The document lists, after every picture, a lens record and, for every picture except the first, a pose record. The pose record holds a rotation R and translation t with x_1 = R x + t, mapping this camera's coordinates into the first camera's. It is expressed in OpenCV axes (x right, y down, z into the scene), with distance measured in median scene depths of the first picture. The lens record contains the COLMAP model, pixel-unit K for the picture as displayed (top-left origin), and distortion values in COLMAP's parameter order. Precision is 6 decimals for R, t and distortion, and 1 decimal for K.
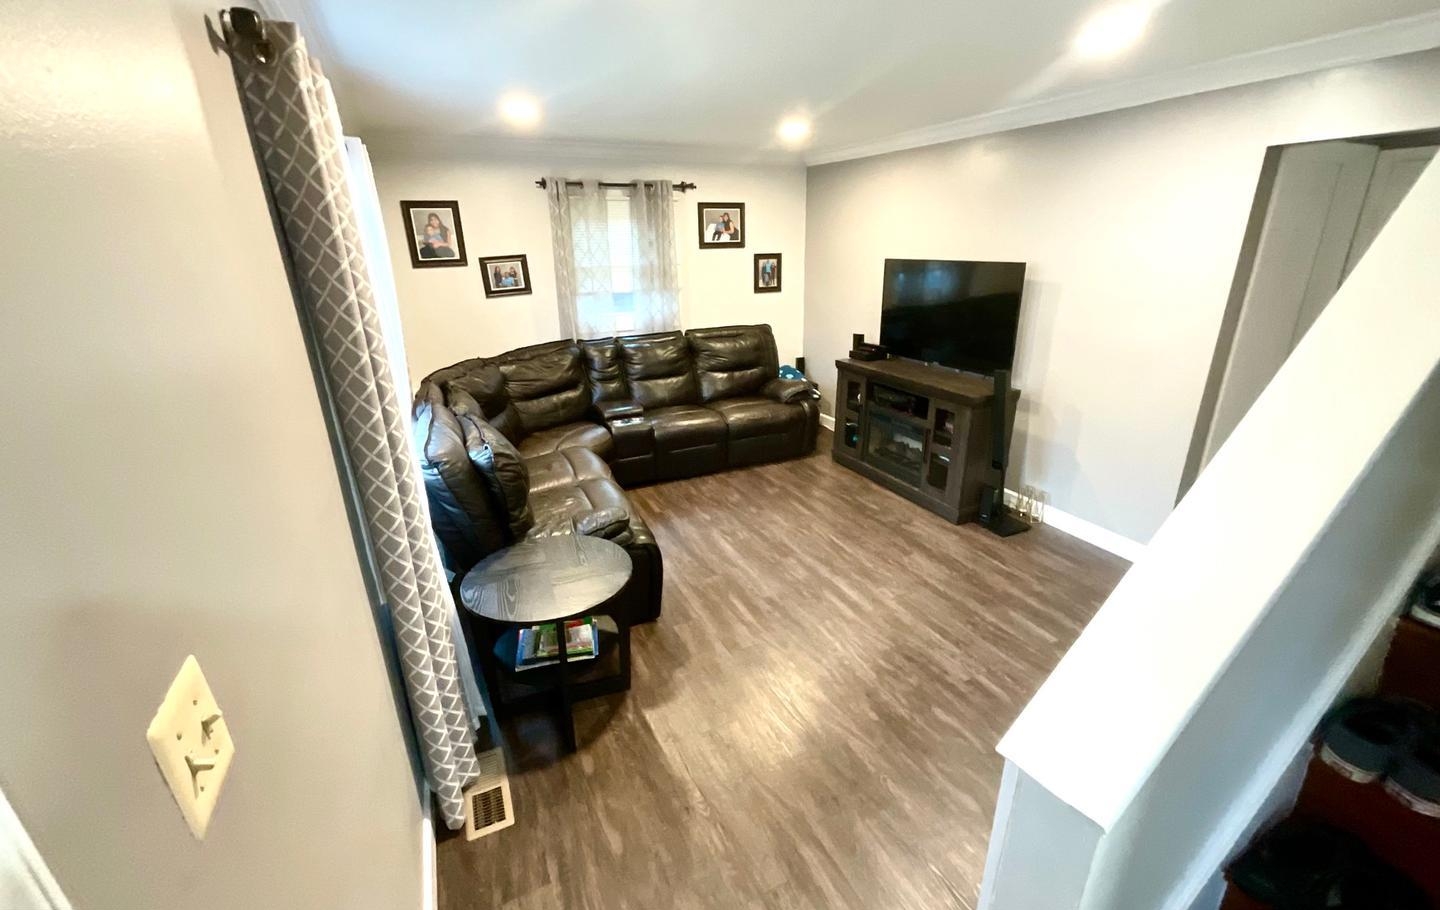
lens RADIAL K [[587.8, 0, 720.7], [0, 587.8, 458.9], [0, 0, 1]] dist [-0.010468, -0.000108]
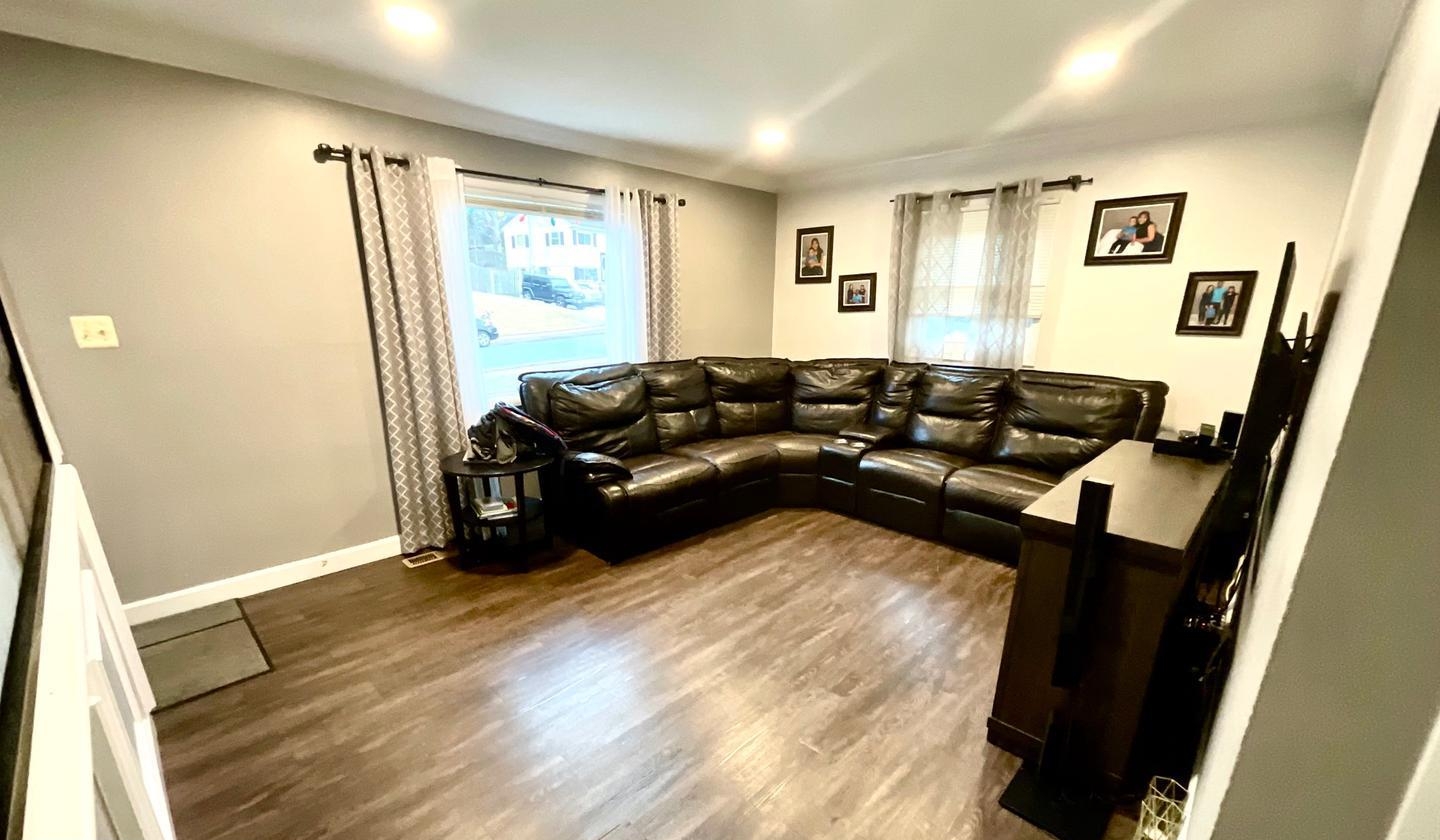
lens RADIAL K [[594.6, 0, 715.3], [0, 594.6, 473.7], [0, 0, 1]] dist [0.009564, 0.000184]
pose [[0.346162, 0.292941, -0.891268, 0.604284], [-0.323894, 0.928907, 0.179514, -0.114963], [0.880491, 0.226536, 0.416434, 0.387041]]
